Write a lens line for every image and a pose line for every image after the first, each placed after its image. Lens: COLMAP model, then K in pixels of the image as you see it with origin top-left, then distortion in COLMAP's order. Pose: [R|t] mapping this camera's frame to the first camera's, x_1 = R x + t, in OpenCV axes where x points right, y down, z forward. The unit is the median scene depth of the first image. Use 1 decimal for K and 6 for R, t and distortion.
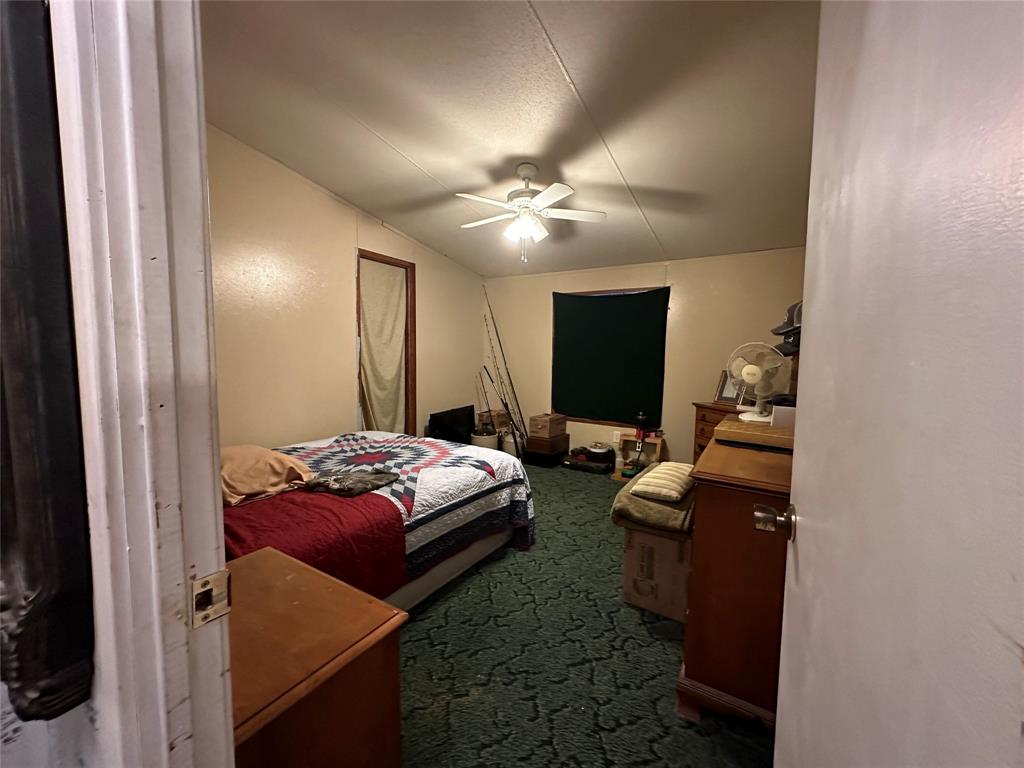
lens RADIAL K [[407.1, 0, 512.0], [0, 407.1, 385.7], [0, 0, 1]] dist [-0.002125, 0.000800]
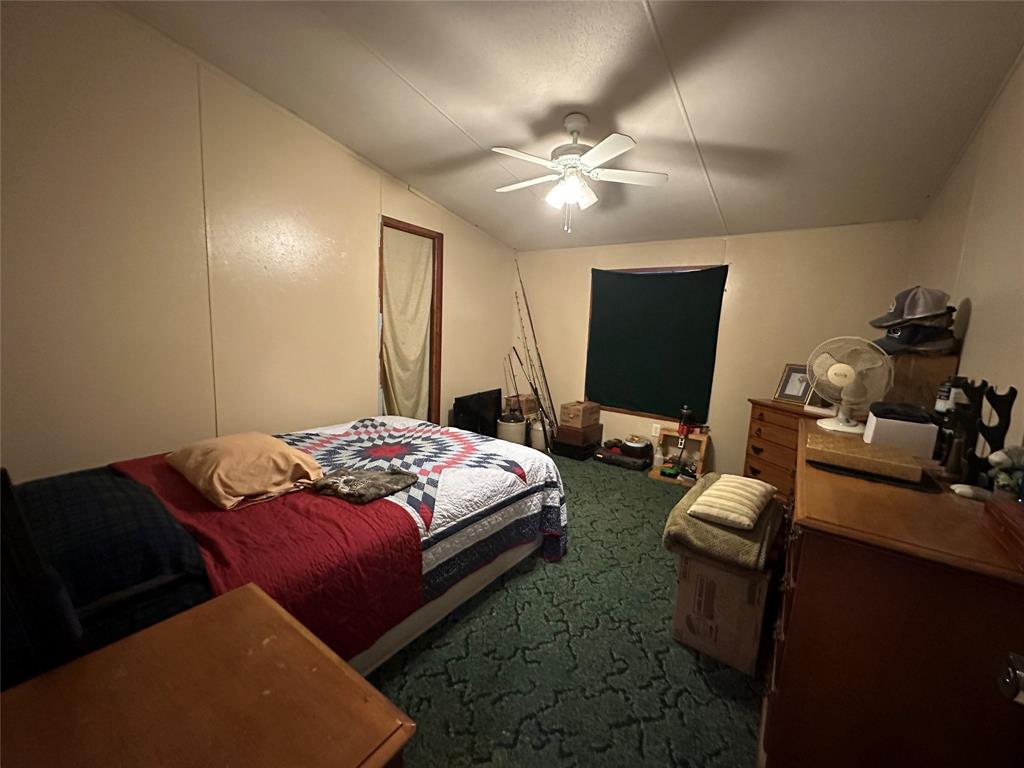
lens RADIAL K [[407.1, 0, 511.2], [0, 407.1, 385.2], [0, 0, 1]] dist [-0.002125, 0.000800]
pose [[0.997369, 0.038962, -0.061138, -0.025506], [-0.035458, 0.997723, 0.057378, -0.028328], [0.063234, -0.055059, 0.996479, 0.123127]]
